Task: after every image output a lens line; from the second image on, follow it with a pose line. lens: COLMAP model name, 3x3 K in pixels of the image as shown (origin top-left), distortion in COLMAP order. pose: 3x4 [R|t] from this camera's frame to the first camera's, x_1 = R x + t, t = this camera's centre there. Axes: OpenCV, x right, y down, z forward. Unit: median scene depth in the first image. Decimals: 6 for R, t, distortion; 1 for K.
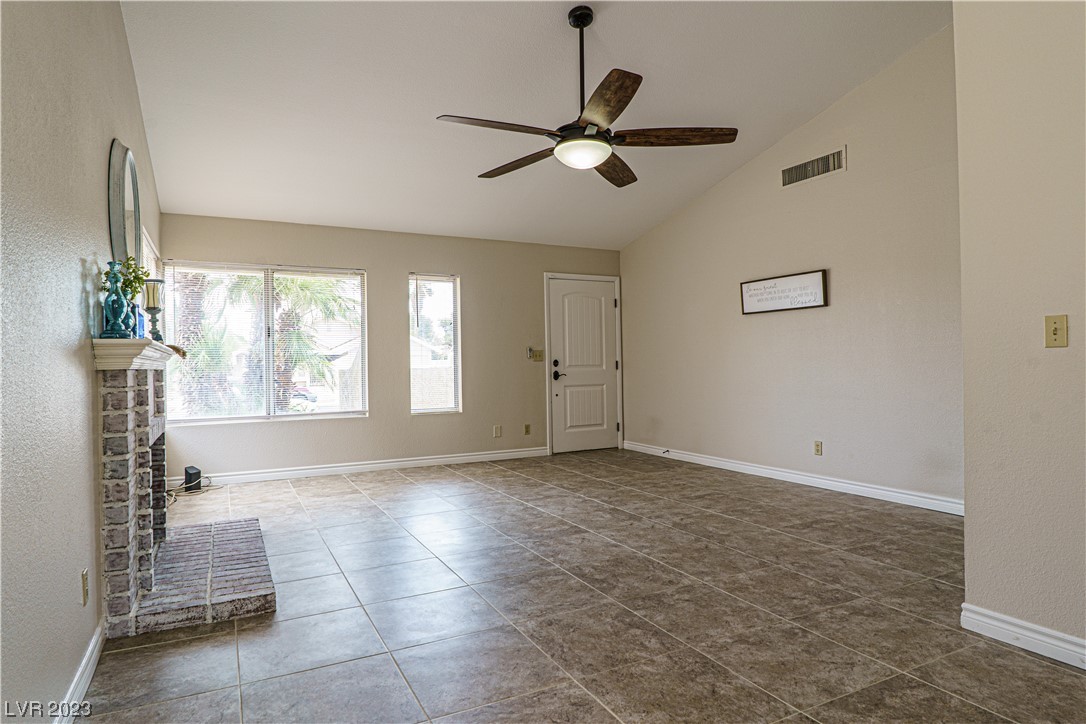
lens RADIAL K [[628.1, 0, 543.0], [0, 628.1, 362.0], [0, 0, 1]] dist [-0.014320, -0.000455]
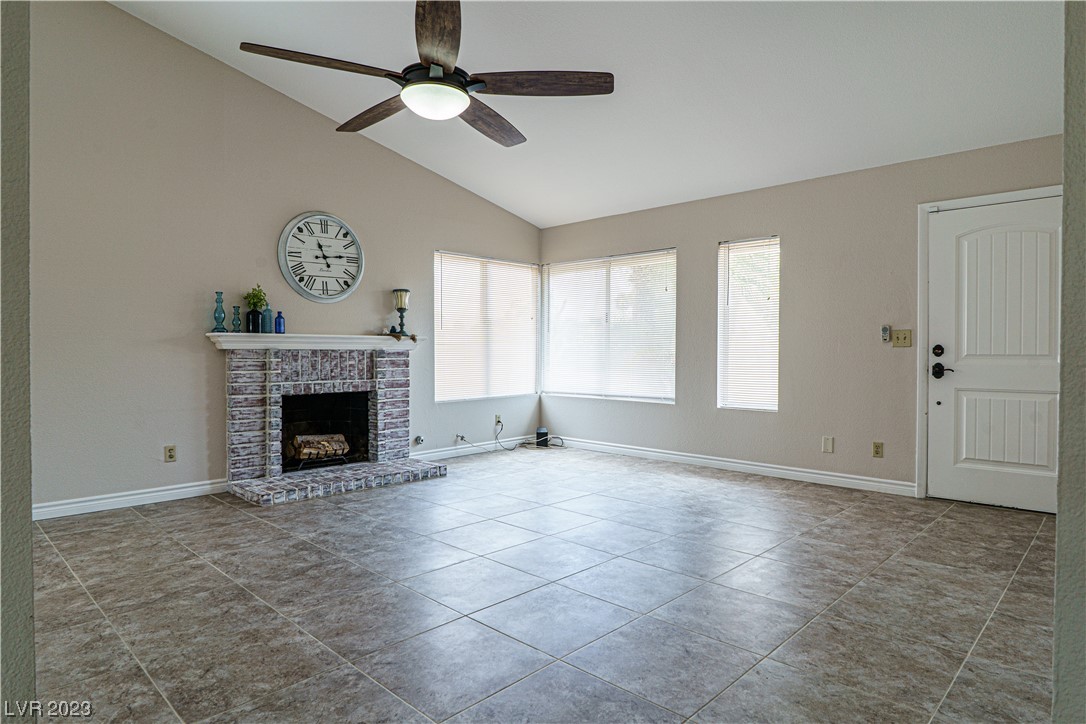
lens RADIAL K [[623.6, 0, 543.8], [0, 623.6, 359.1], [0, 0, 1]] dist [-0.016933, -0.000775]
pose [[0.317167, 0.027372, -0.947975, 0.959570], [-0.004944, 0.999618, 0.027209, -0.008900], [0.948357, -0.003943, 0.317181, 0.911379]]
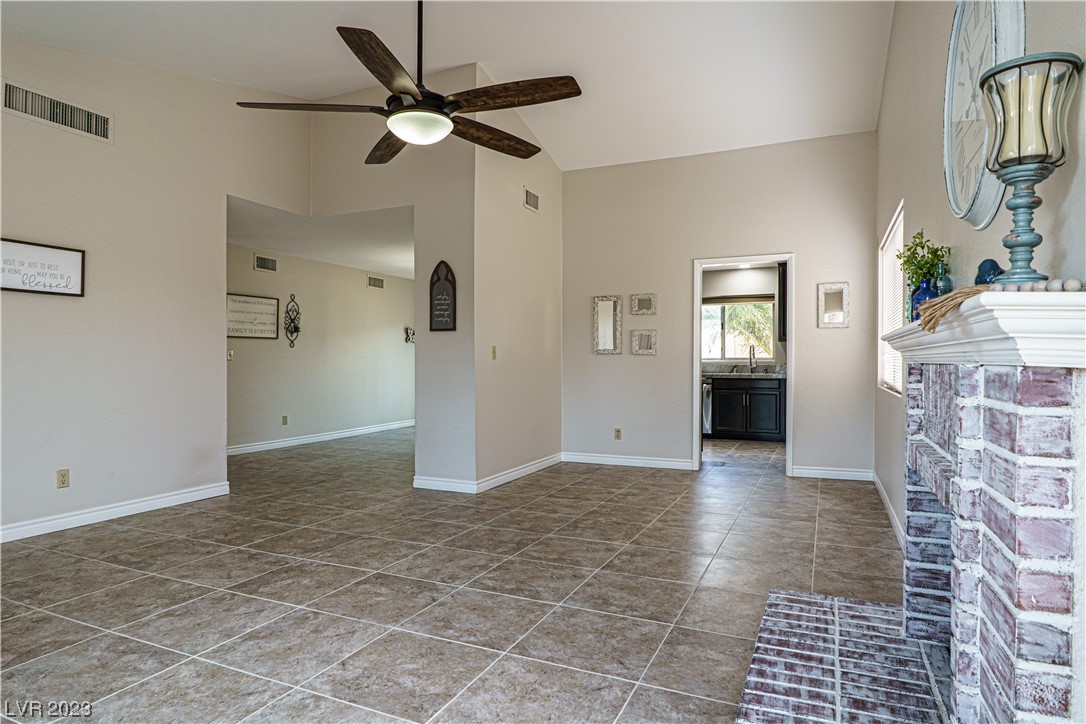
lens RADIAL K [[623.6, 0, 543.8], [0, 623.6, 359.1], [0, 0, 1]] dist [-0.016933, -0.000775]
pose [[-0.617840, 0.018570, 0.786085, -0.765155], [0.008391, 0.999820, -0.017024, 0.013328], [-0.786259, -0.003922, -0.617884, 1.471513]]
